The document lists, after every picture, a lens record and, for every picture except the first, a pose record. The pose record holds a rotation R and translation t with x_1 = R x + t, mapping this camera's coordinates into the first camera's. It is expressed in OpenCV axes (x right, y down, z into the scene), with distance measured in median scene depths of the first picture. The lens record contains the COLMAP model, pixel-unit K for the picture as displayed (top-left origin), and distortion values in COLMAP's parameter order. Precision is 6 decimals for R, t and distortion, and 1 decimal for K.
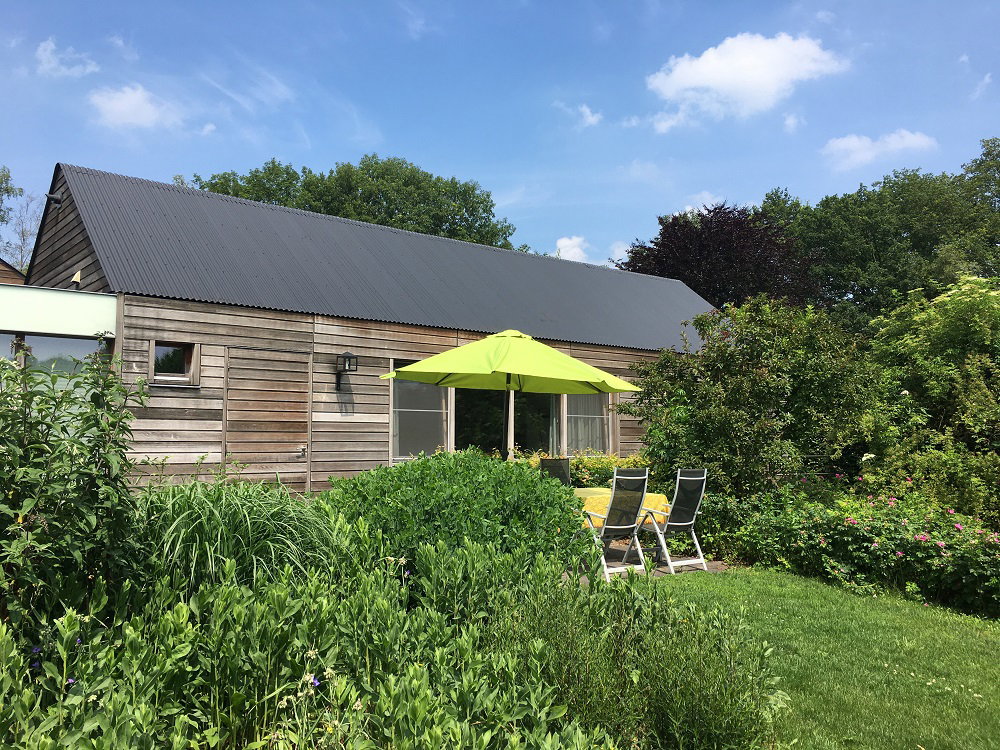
lens RADIAL K [[850.5, 0, 500.0], [0, 850.5, 375.0], [0, 0, 1]] dist [0.082205, -0.122003]
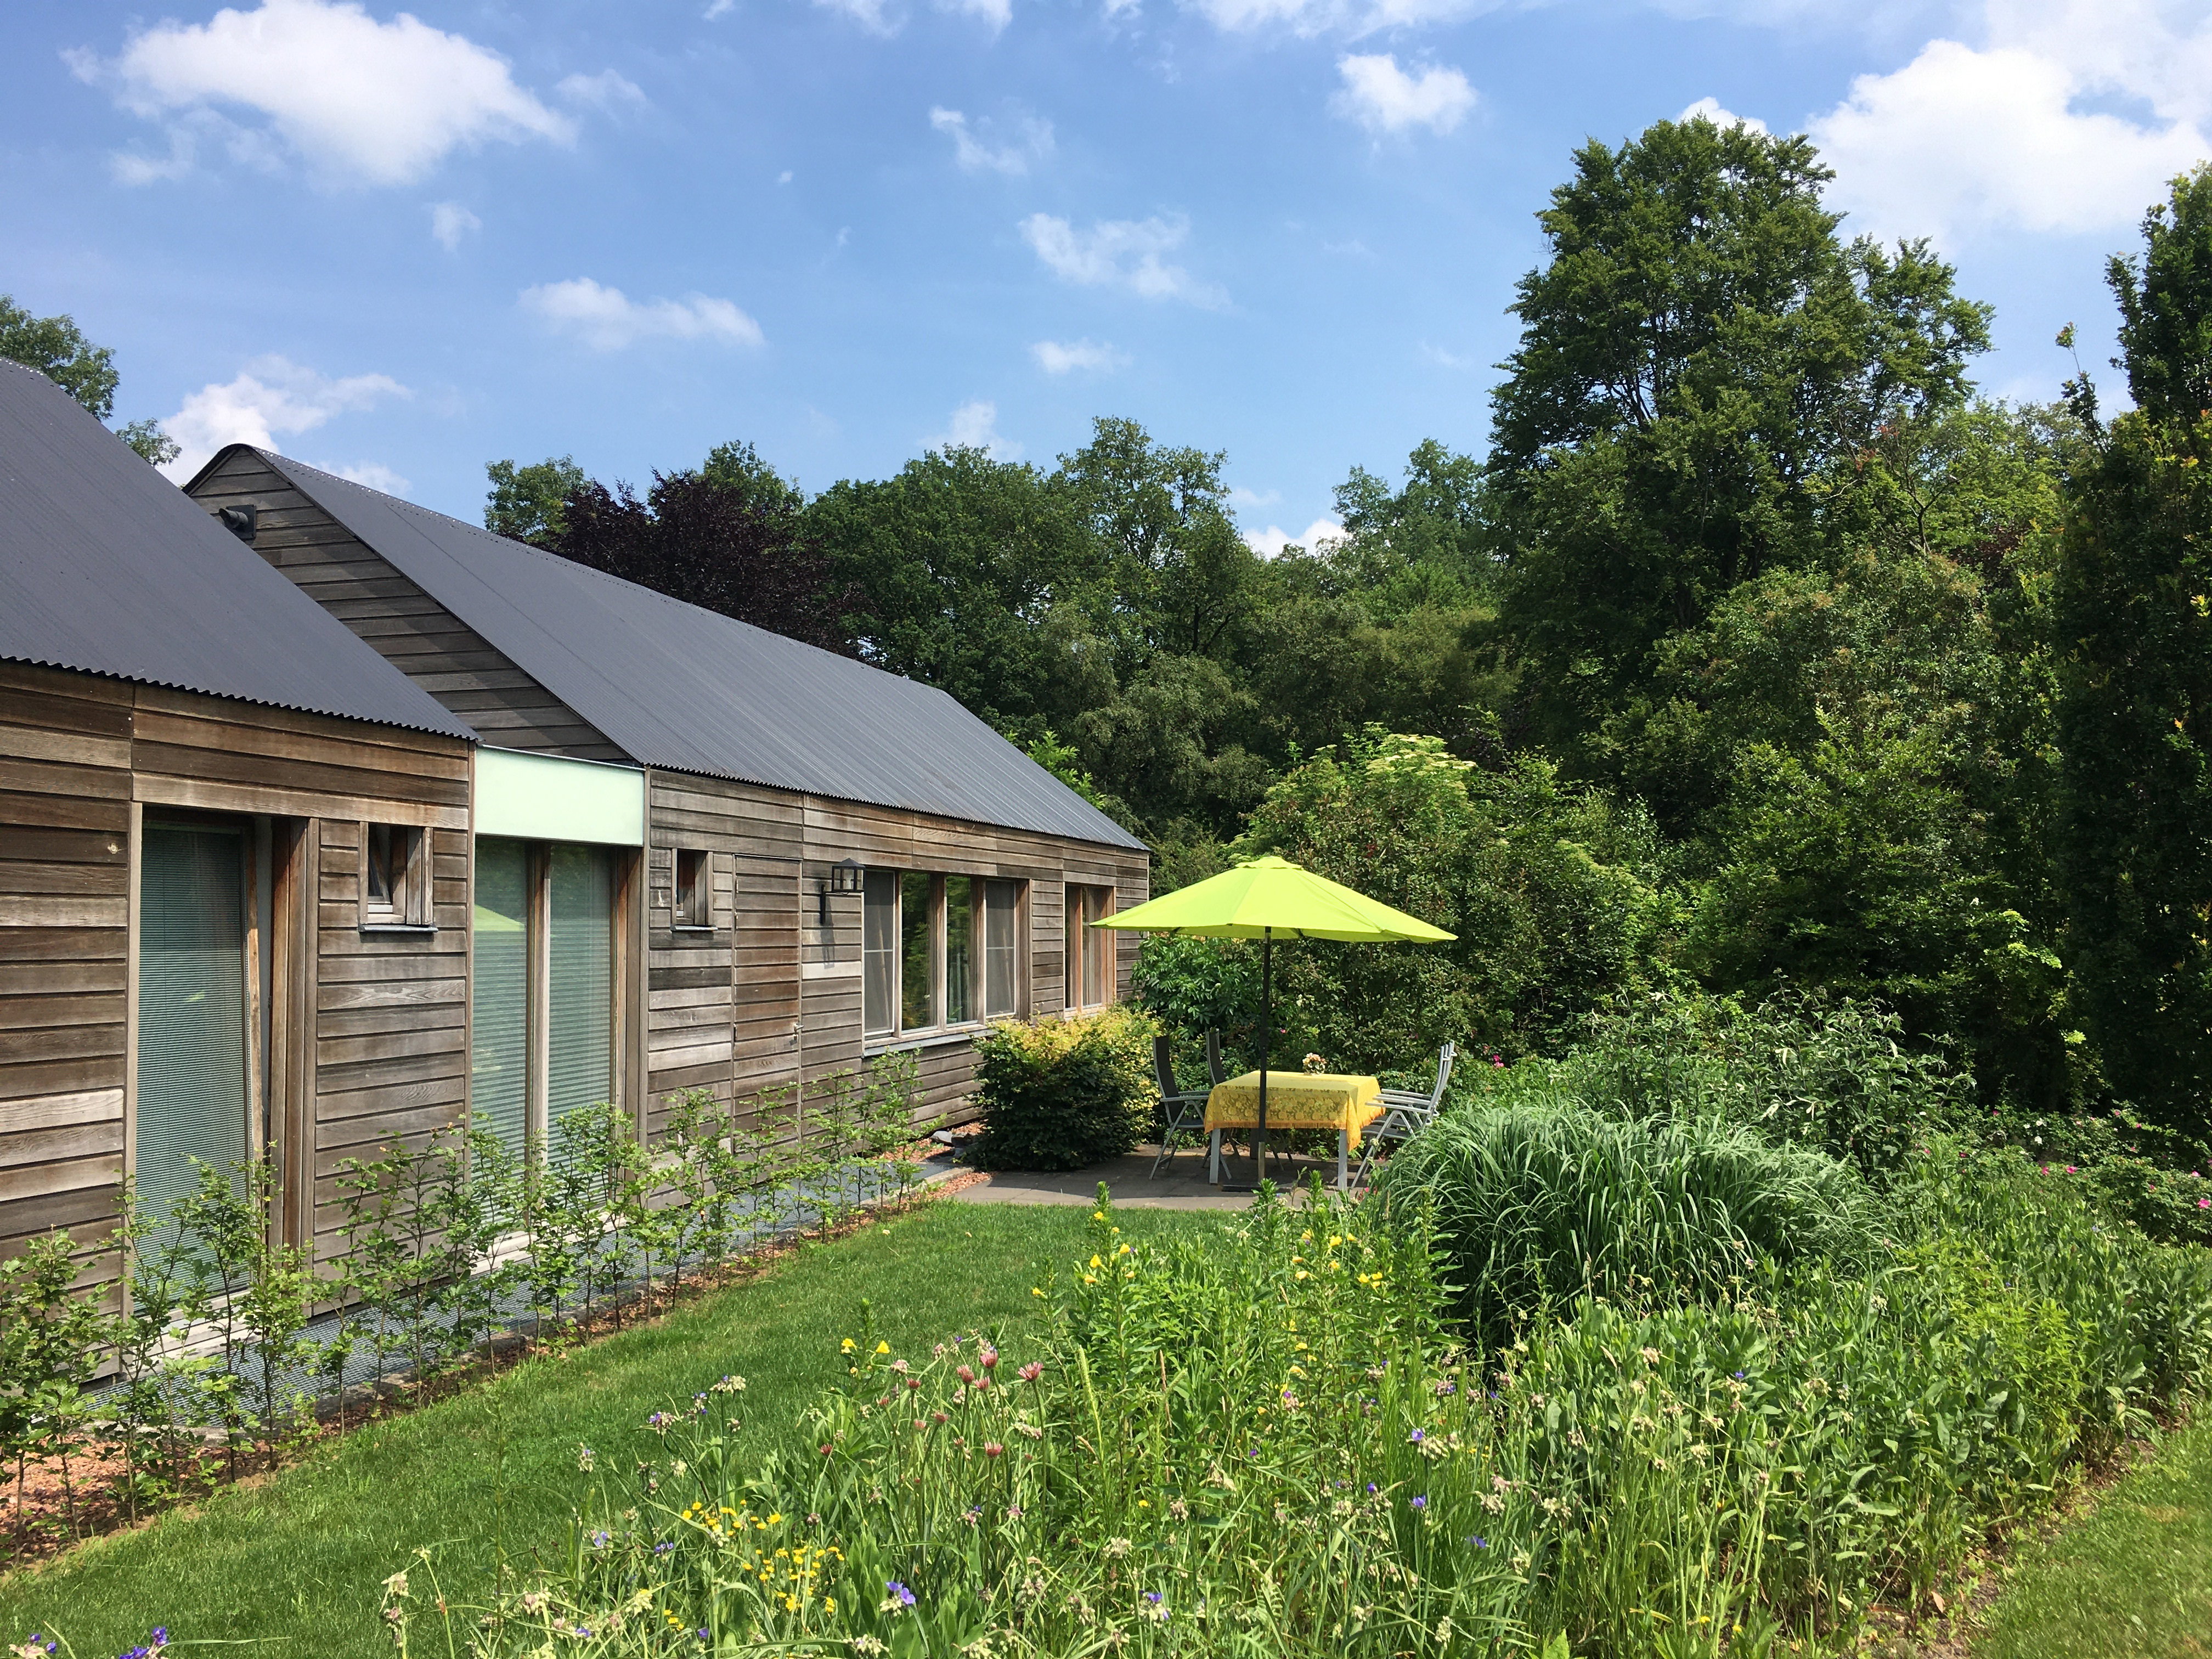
lens RADIAL K [[1881.2, 0, 1106.0], [0, 1881.2, 829.5], [0, 0, 1]] dist [0.082205, -0.122003]
pose [[0.812205, 0.023853, 0.582884, -0.801681], [-0.037301, 0.999243, 0.011085, -0.069125], [-0.582178, -0.030745, 0.812480, -0.151641]]
